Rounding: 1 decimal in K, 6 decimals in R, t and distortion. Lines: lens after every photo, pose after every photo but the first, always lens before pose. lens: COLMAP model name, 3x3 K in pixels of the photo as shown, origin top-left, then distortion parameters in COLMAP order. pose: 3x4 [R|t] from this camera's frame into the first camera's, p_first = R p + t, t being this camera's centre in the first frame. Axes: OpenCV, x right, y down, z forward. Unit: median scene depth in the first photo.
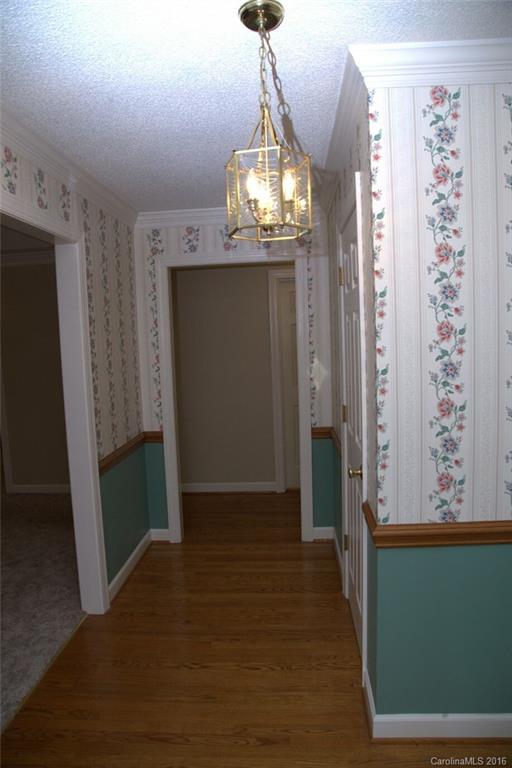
lens RADIAL K [[526.8, 0, 256.0], [0, 526.8, 384.0], [0, 0, 1]] dist [-0.094123, 0.070145]
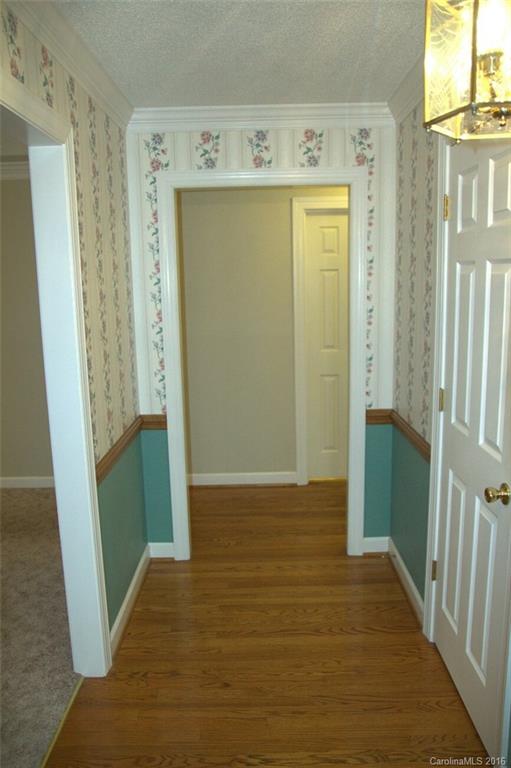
lens RADIAL K [[598.2, 0, 255.5], [0, 598.2, 384.0], [0, 0, 1]] dist [-0.100209, 0.114131]
pose [[0.996968, 0.002087, 0.077788, -0.122511], [-0.008628, 0.996441, 0.083849, -0.025486], [-0.077337, -0.084266, 0.993438, 0.165196]]
